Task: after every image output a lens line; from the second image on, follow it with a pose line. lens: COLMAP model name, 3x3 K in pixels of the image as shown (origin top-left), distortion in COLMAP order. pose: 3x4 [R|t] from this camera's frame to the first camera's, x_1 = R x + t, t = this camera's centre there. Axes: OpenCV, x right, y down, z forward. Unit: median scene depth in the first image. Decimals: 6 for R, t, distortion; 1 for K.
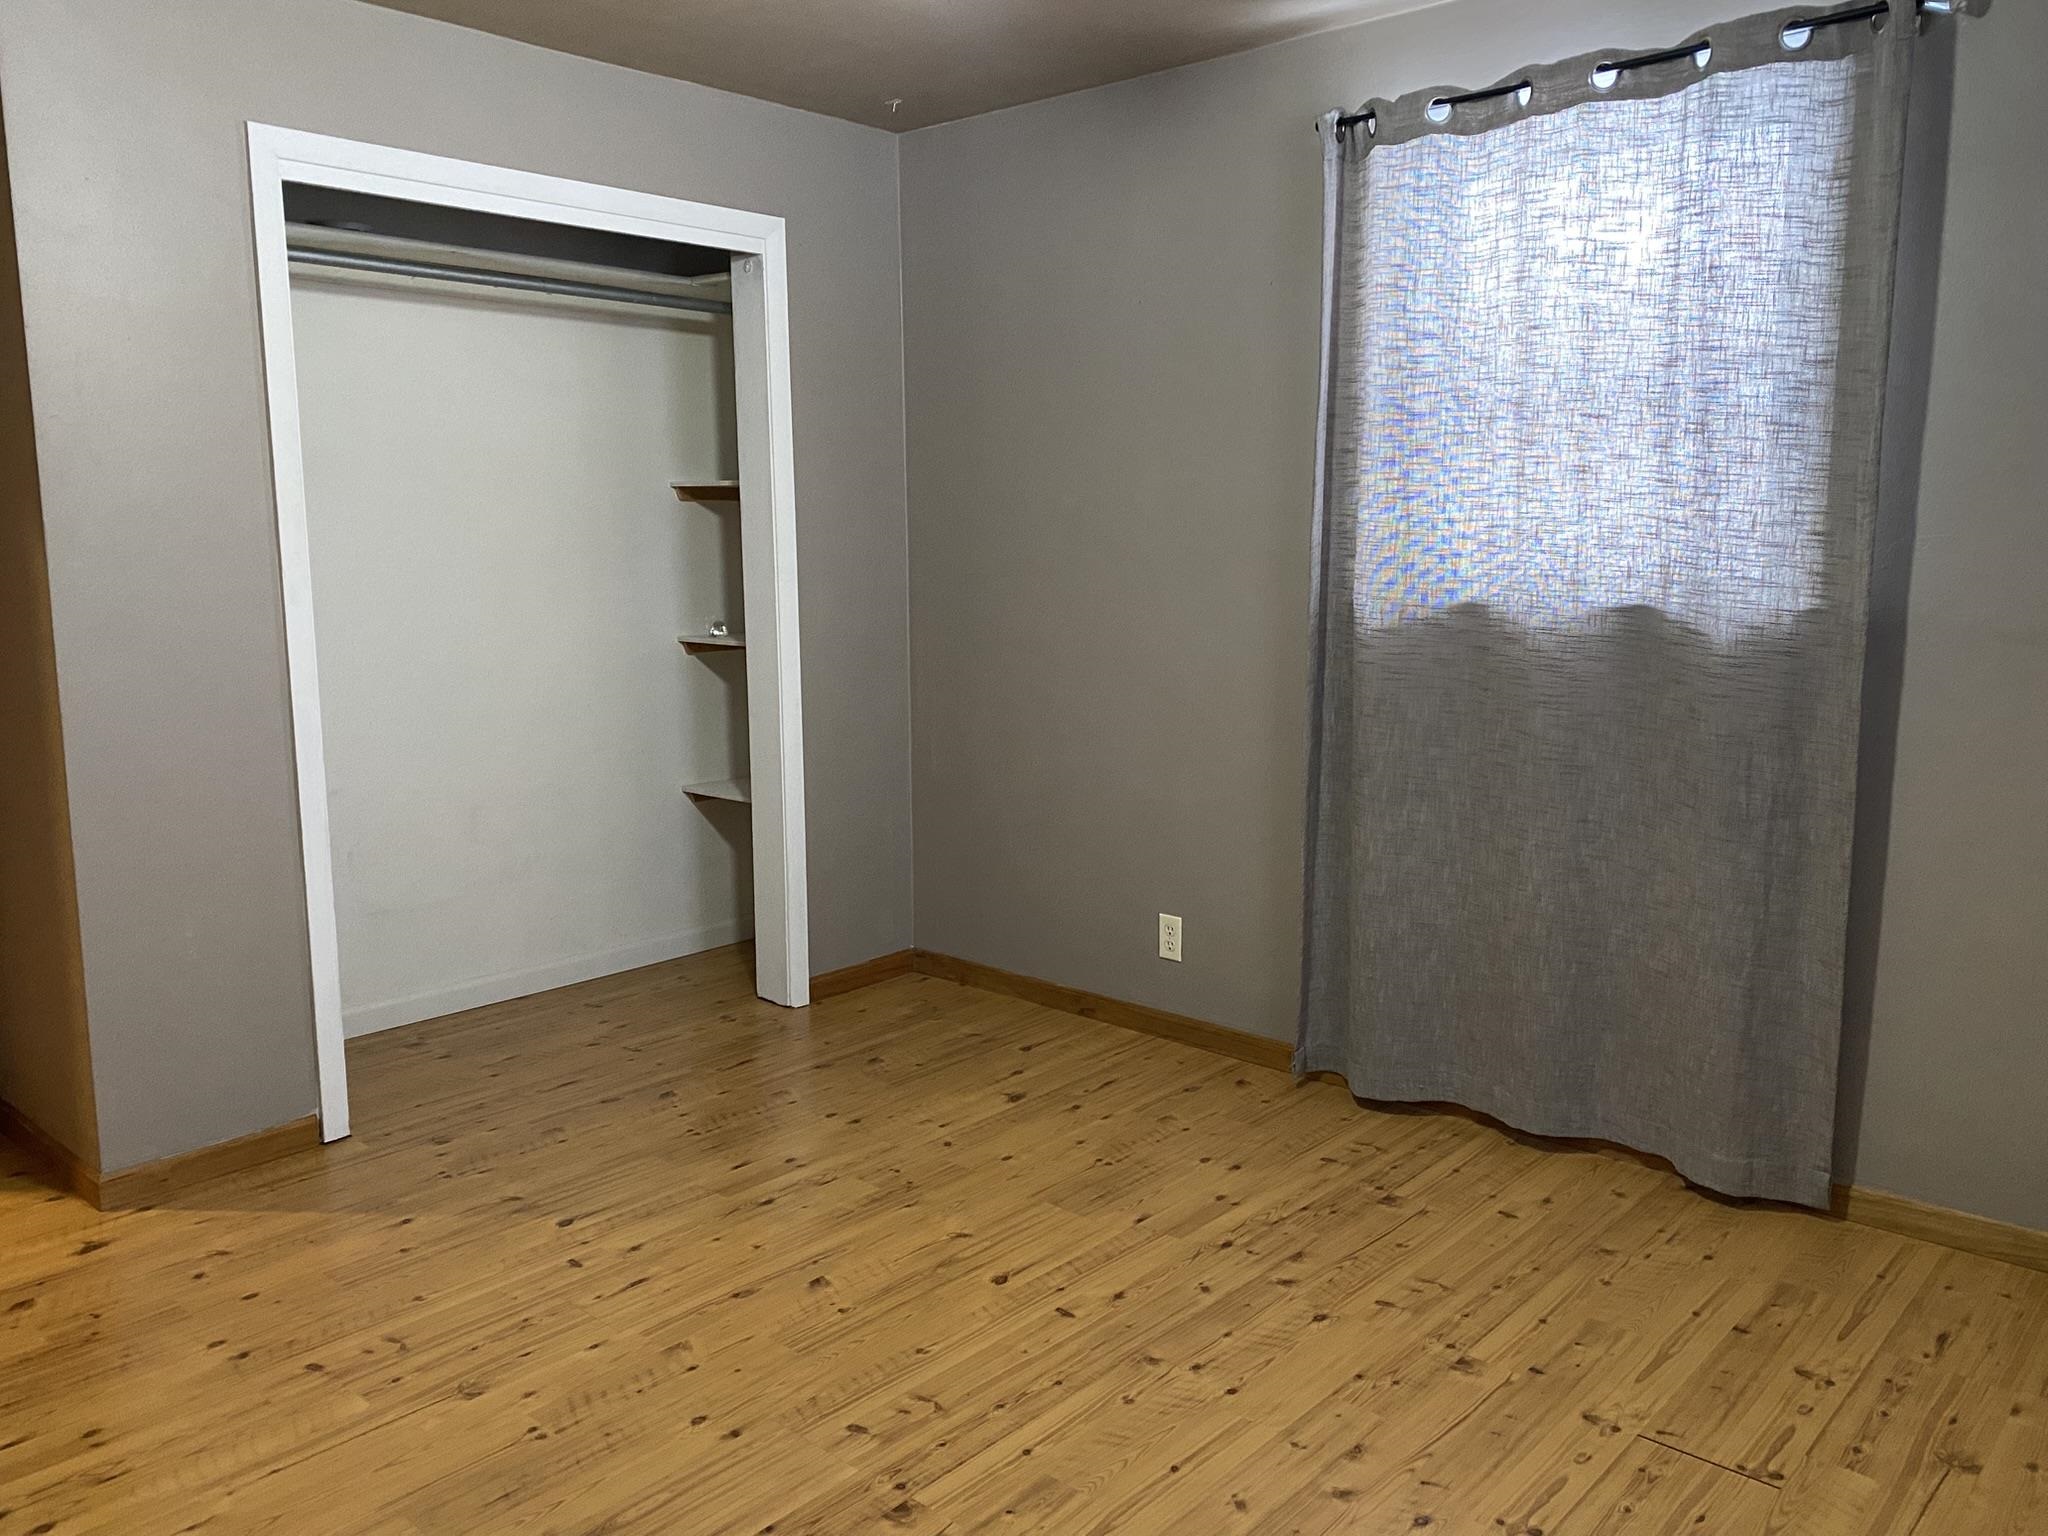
lens RADIAL K [[1582.4, 0, 1035.1], [0, 1582.4, 743.5], [0, 0, 1]] dist [0.039064, -0.008622]
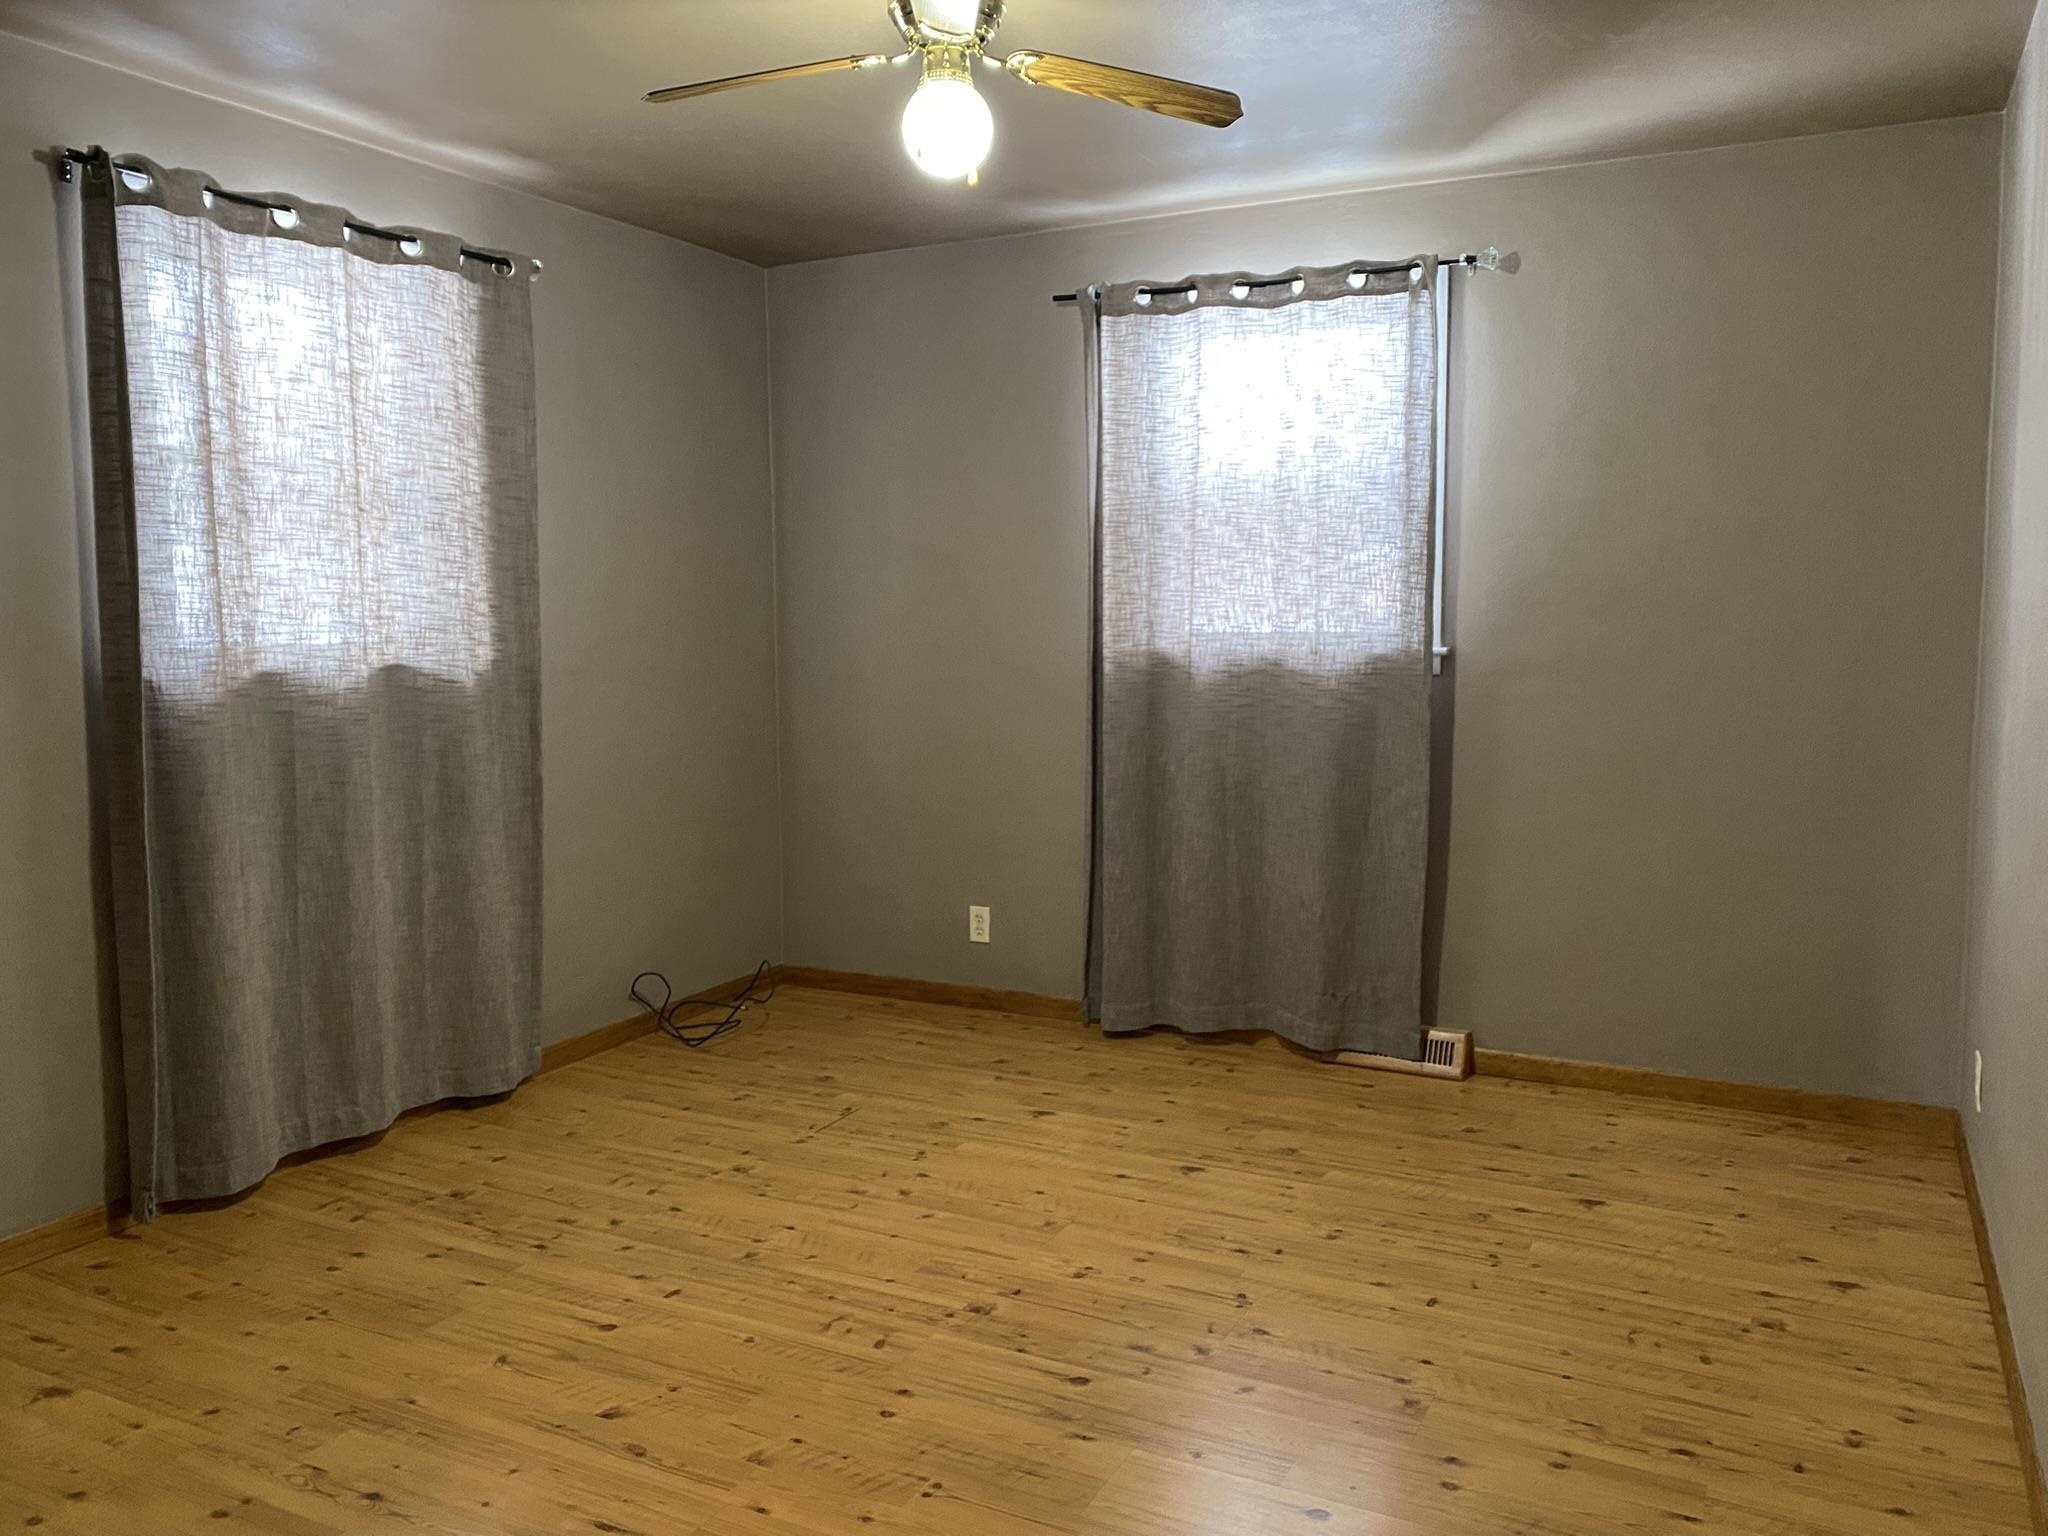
lens RADIAL K [[1582.4, 0, 1035.1], [0, 1582.4, 743.5], [0, 0, 1]] dist [0.039064, -0.008622]
pose [[-0.257958, -0.075087, 0.963234, -1.007946], [0.142616, 0.983095, 0.114828, -0.103903], [-0.955572, 0.166994, -0.242889, 0.890225]]
